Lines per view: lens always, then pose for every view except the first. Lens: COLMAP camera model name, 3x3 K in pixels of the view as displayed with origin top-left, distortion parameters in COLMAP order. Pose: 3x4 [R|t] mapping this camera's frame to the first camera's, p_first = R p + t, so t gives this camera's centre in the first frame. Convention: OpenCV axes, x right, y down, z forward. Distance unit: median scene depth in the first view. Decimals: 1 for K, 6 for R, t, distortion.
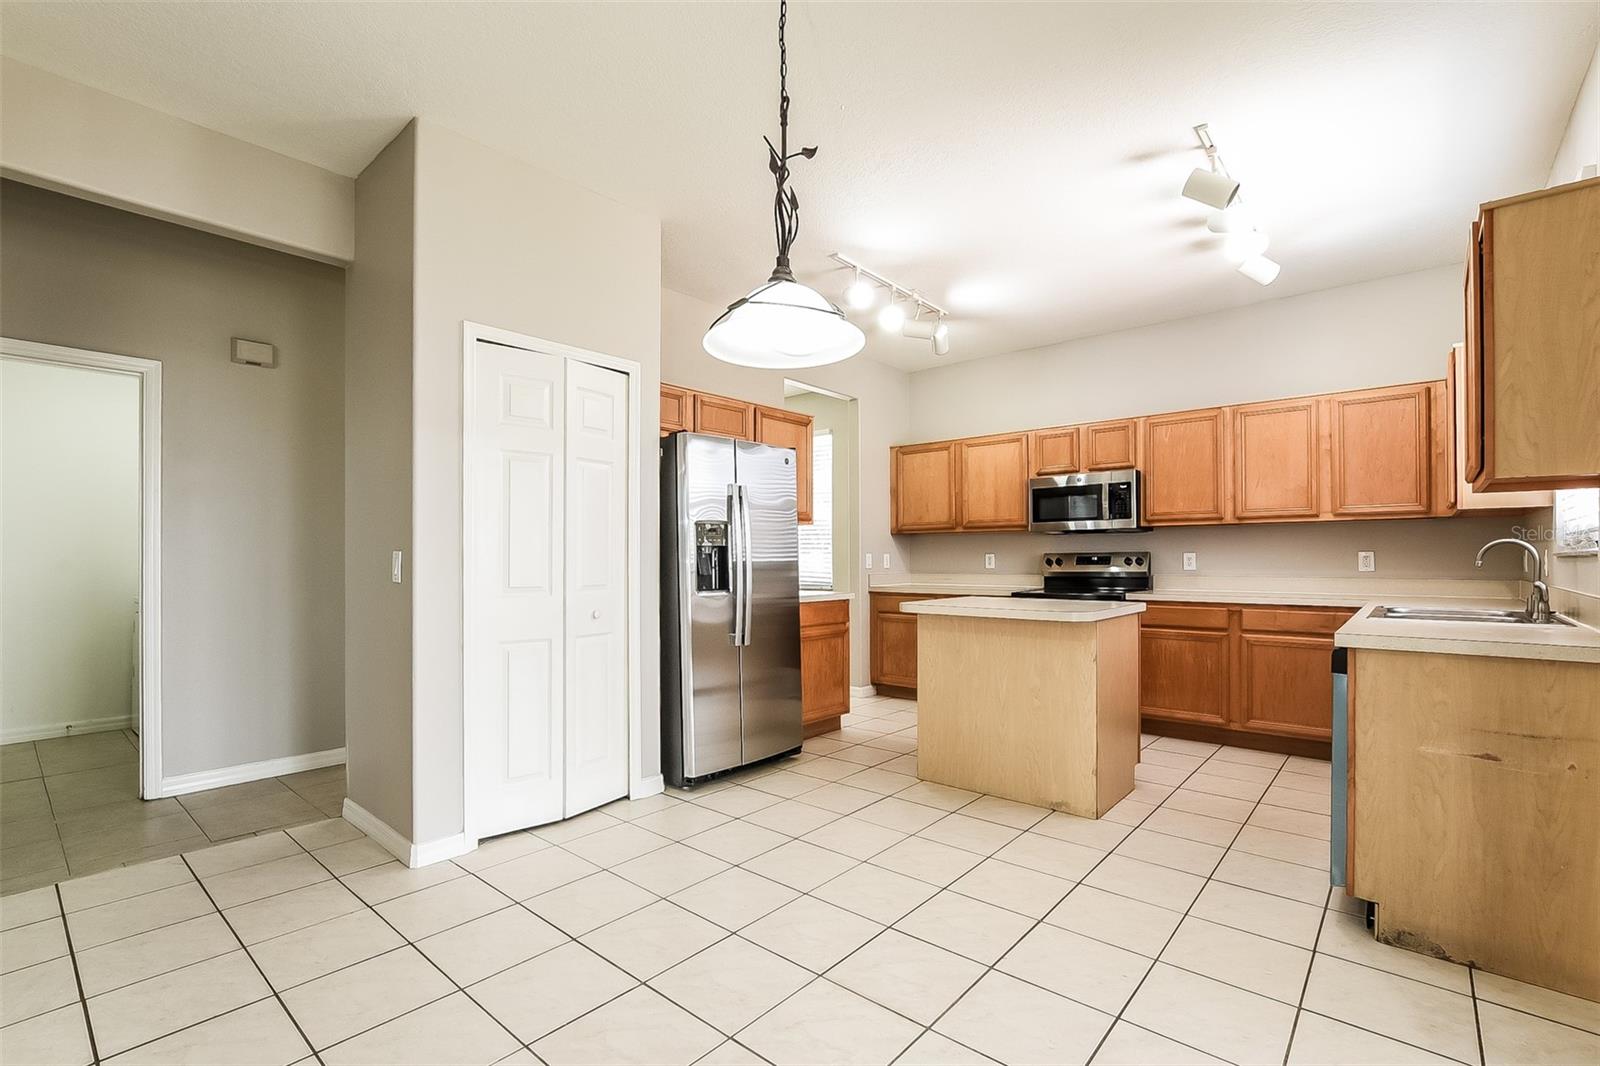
lens RADIAL K [[745.0, 0, 838.4], [0, 745.0, 553.4], [0, 0, 1]] dist [-0.003583, 0.000131]
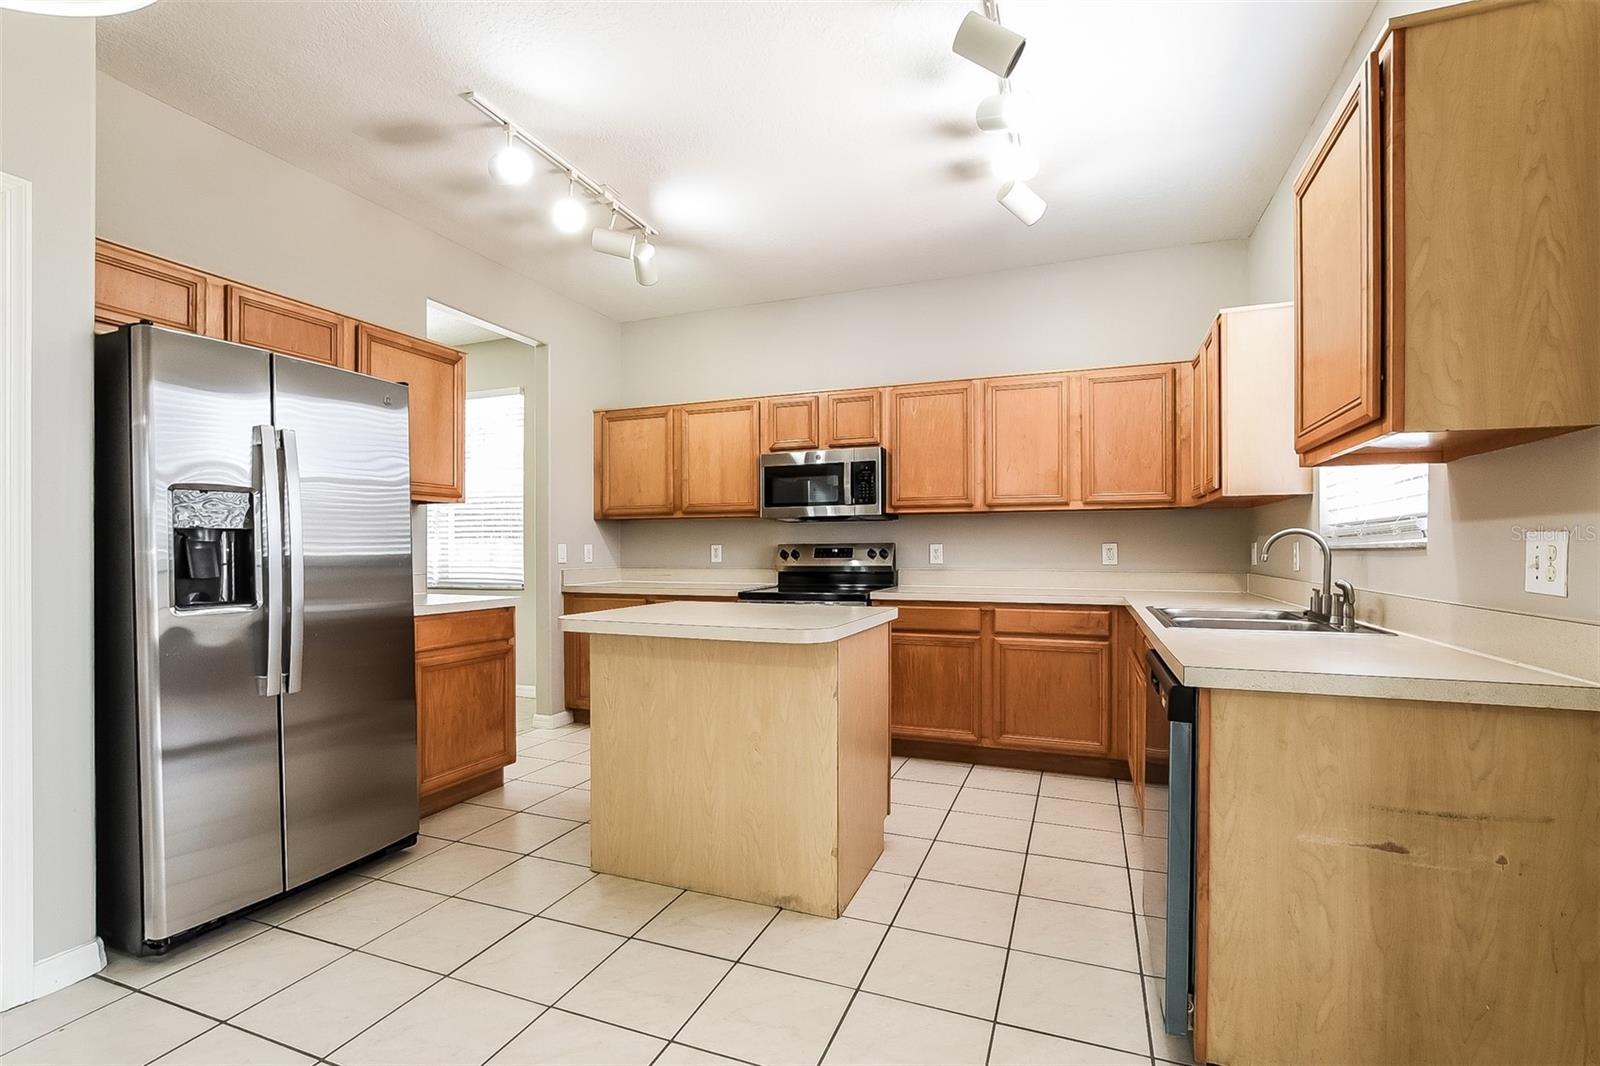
lens RADIAL K [[717.4, 0, 814.9], [0, 717.4, 550.7], [0, 0, 1]] dist [-0.009302, 0.000982]
pose [[0.953912, 0.001080, 0.300084, 0.088397], [-0.003444, 0.999967, 0.007347, 0.001242], [-0.300067, -0.008042, 0.953884, 0.261295]]
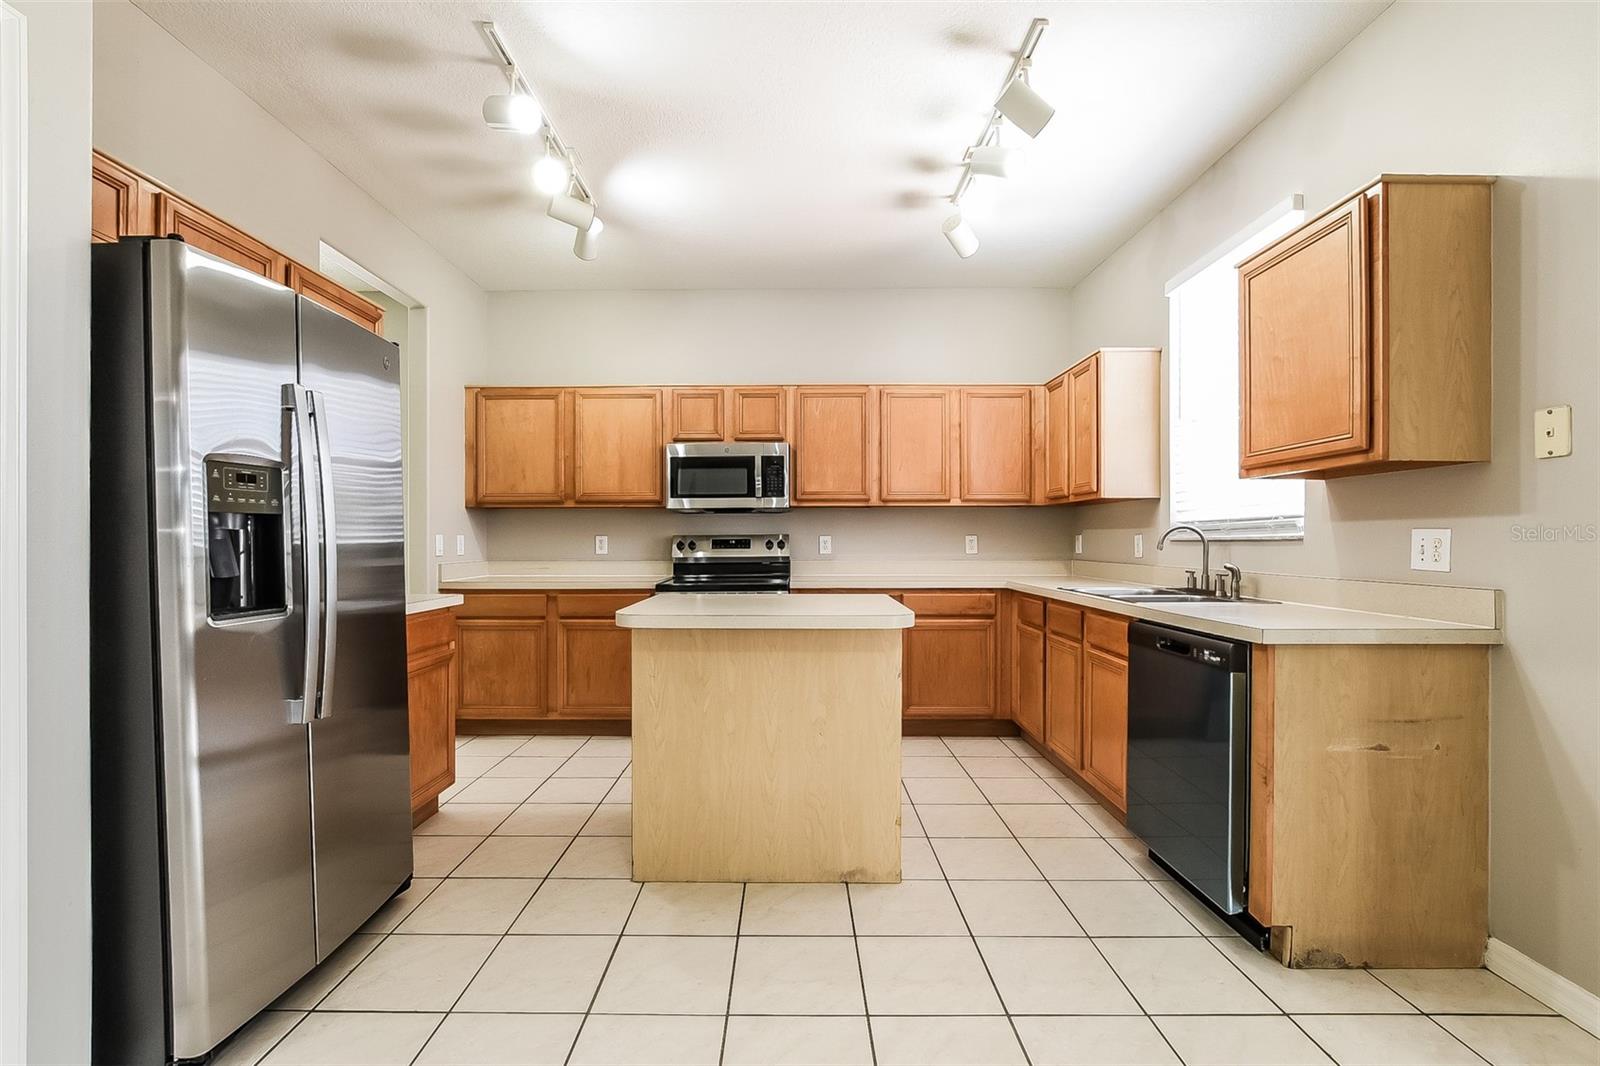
lens RADIAL K [[703.7, 0, 796.8], [0, 703.7, 540.5], [0, 0, 1]] dist [-0.012803, -0.000375]
pose [[0.782474, 0.001864, 0.622680, -0.136988], [-0.005386, 0.999978, 0.003775, 0.002302], [-0.622659, -0.006308, 0.782468, 0.367405]]
